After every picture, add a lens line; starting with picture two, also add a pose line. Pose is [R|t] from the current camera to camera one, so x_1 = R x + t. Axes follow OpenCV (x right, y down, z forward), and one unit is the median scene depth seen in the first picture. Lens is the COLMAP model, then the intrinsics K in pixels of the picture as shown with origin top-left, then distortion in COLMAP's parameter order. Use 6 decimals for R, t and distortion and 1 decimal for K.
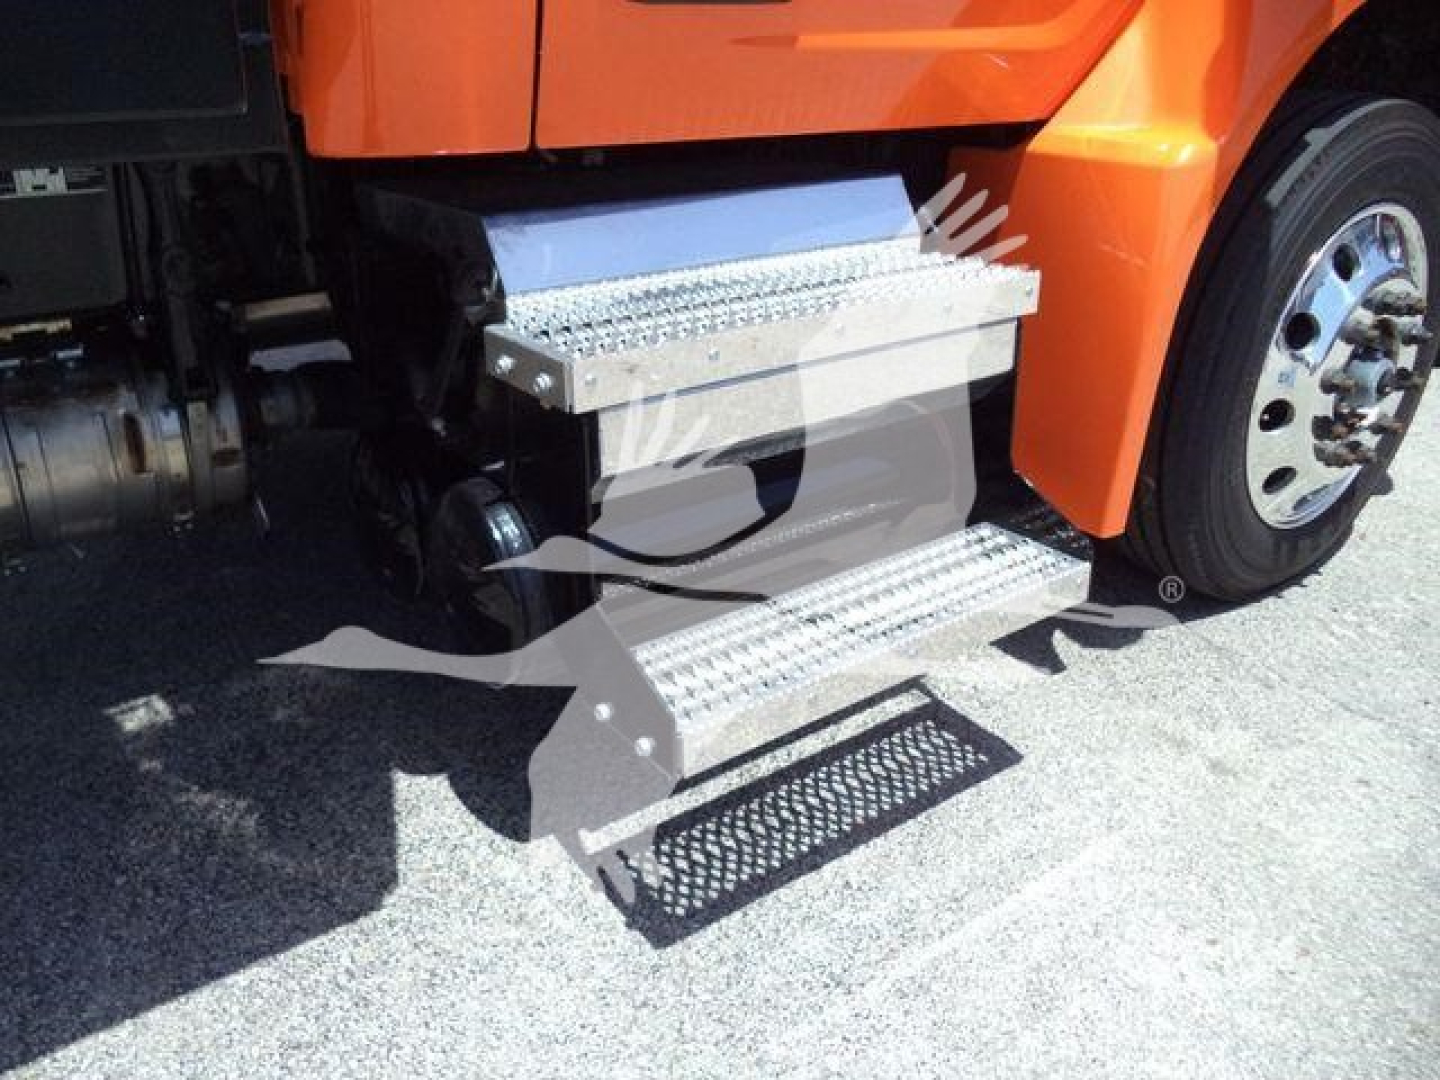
lens RADIAL K [[1114.4, 0, 720.0], [0, 1114.4, 540.0], [0, 0, 1]] dist [-0.026983, -0.002404]
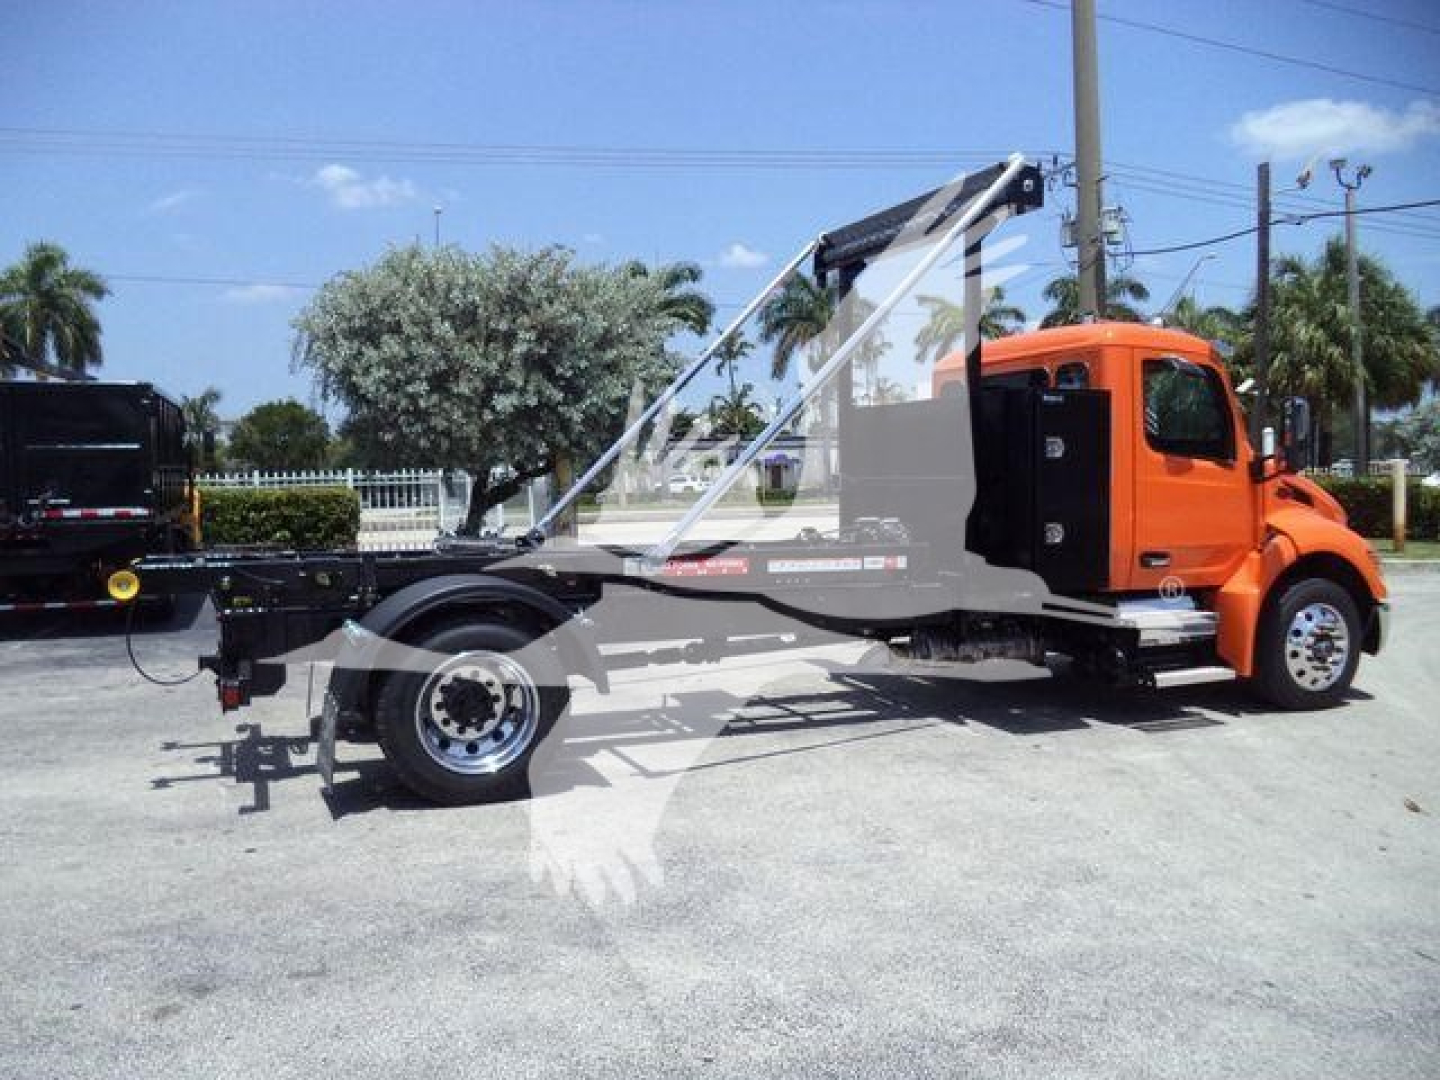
lens RADIAL K [[1156.5, 0, 734.6], [0, 1156.5, 535.3], [0, 0, 1]] dist [-0.032873, -0.001573]
pose [[0.970035, 0.006612, -0.242877, -0.534915], [-0.095571, 0.929432, -0.356401, 1.379707], [0.223381, 0.368934, 0.902213, -3.981924]]
